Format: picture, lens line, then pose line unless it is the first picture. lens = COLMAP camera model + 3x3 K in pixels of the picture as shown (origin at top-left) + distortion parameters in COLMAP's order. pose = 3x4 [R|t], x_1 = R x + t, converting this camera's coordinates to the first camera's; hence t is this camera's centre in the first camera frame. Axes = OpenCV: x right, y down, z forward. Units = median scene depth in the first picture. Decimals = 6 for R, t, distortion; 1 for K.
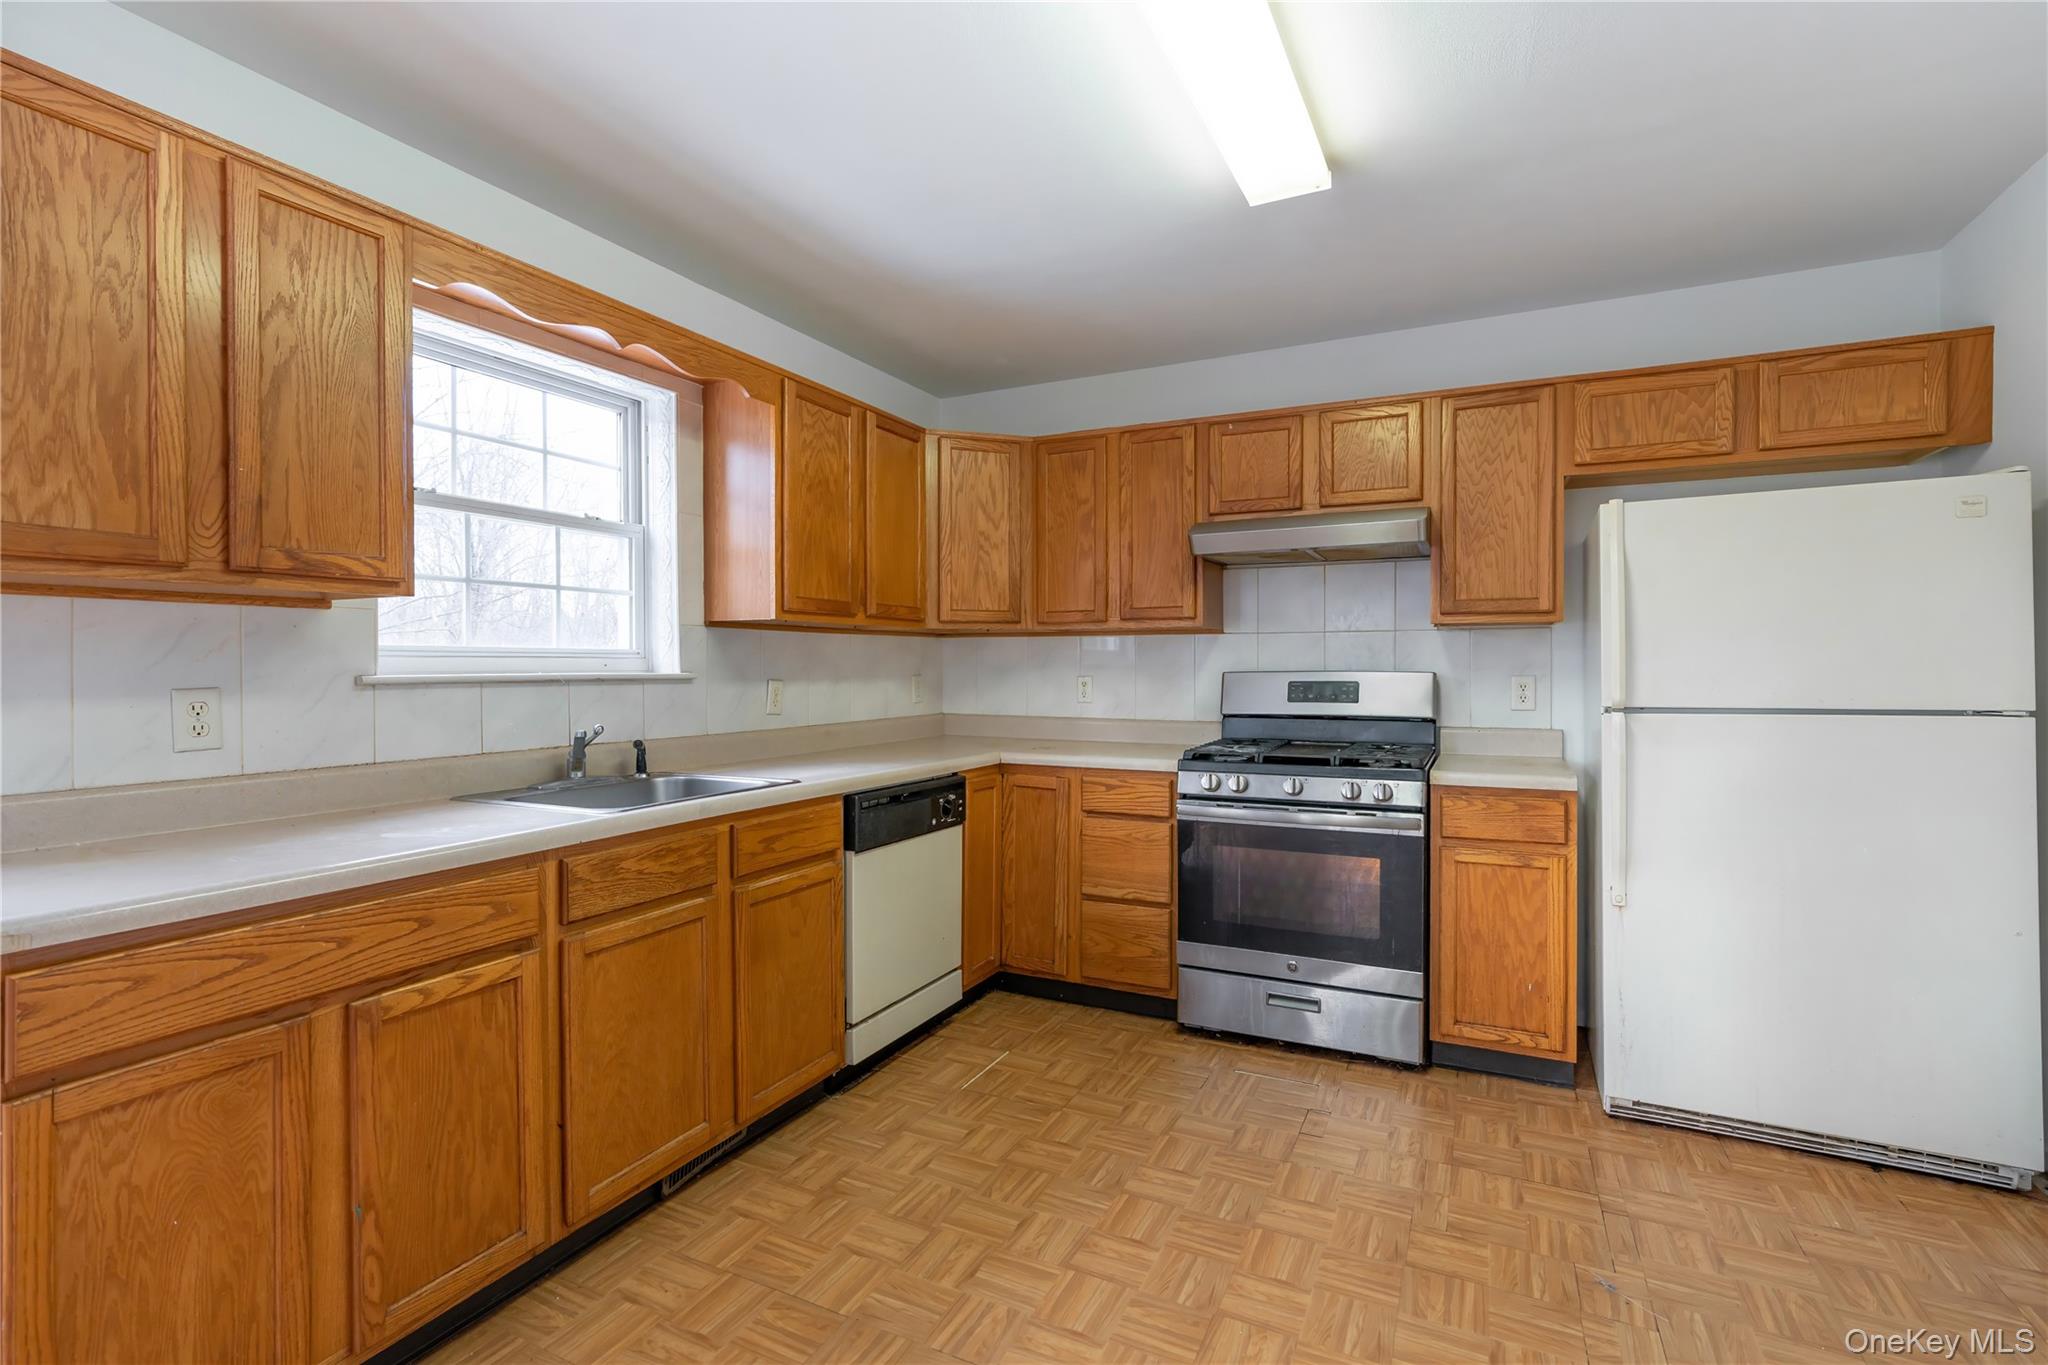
lens RADIAL K [[971.4, 0, 993.5], [0, 971.4, 676.3], [0, 0, 1]] dist [-0.002226, 0.000631]
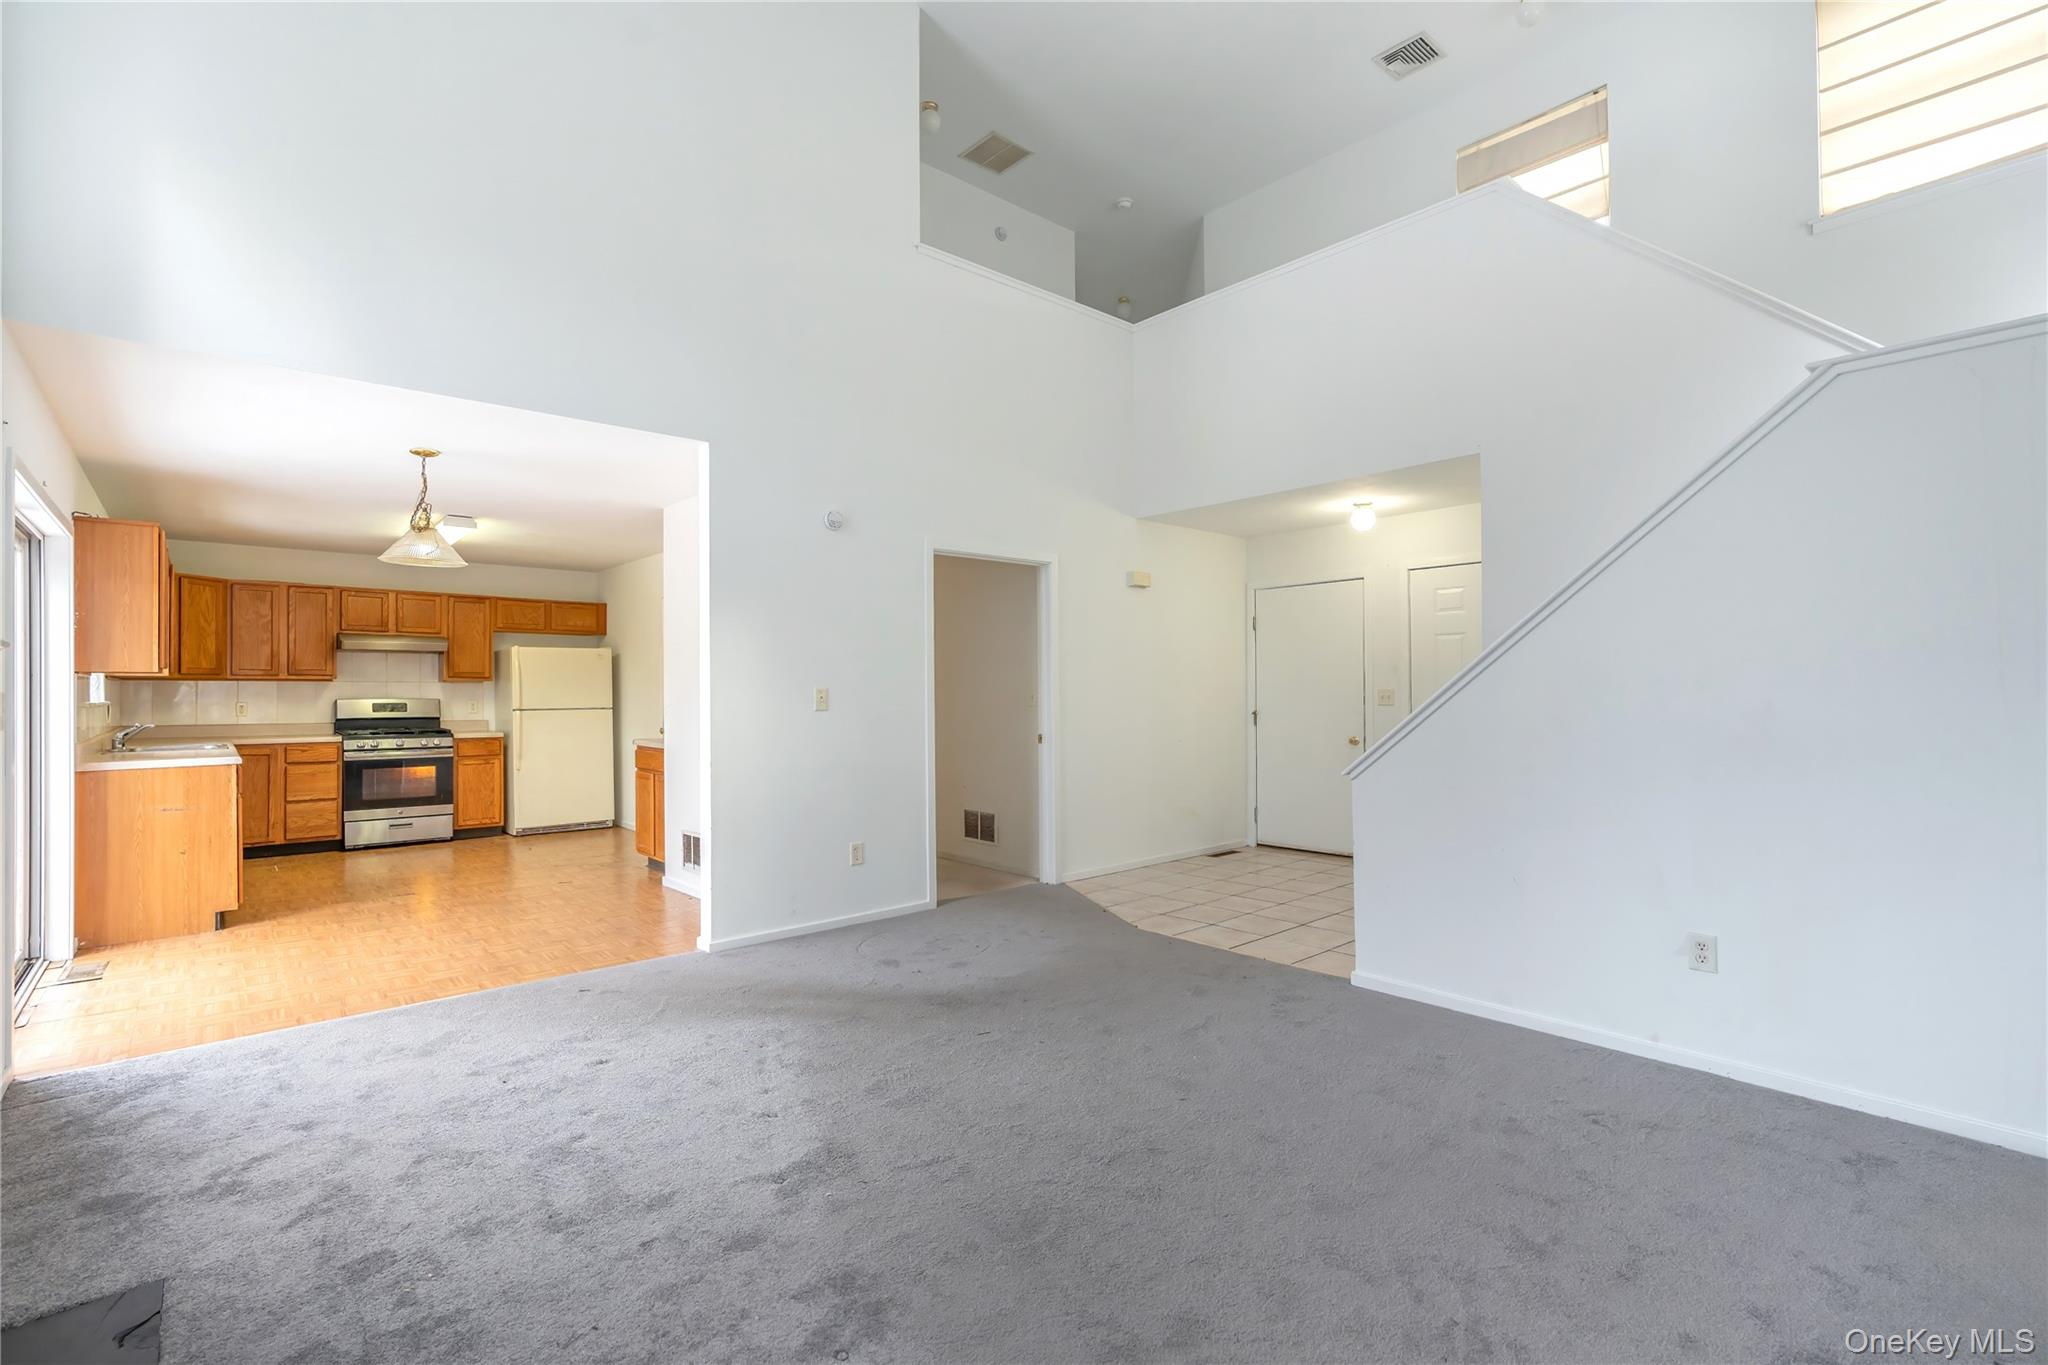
lens RADIAL K [[927.4, 0, 1016.6], [0, 927.4, 691.4], [0, 0, 1]] dist [-0.003358, 0.000607]
pose [[0.378948, 0.000885, 0.925418, -1.428998], [0.010562, 0.999930, -0.005281, 0.006586], [-0.925358, 0.011776, 0.378912, -1.544633]]
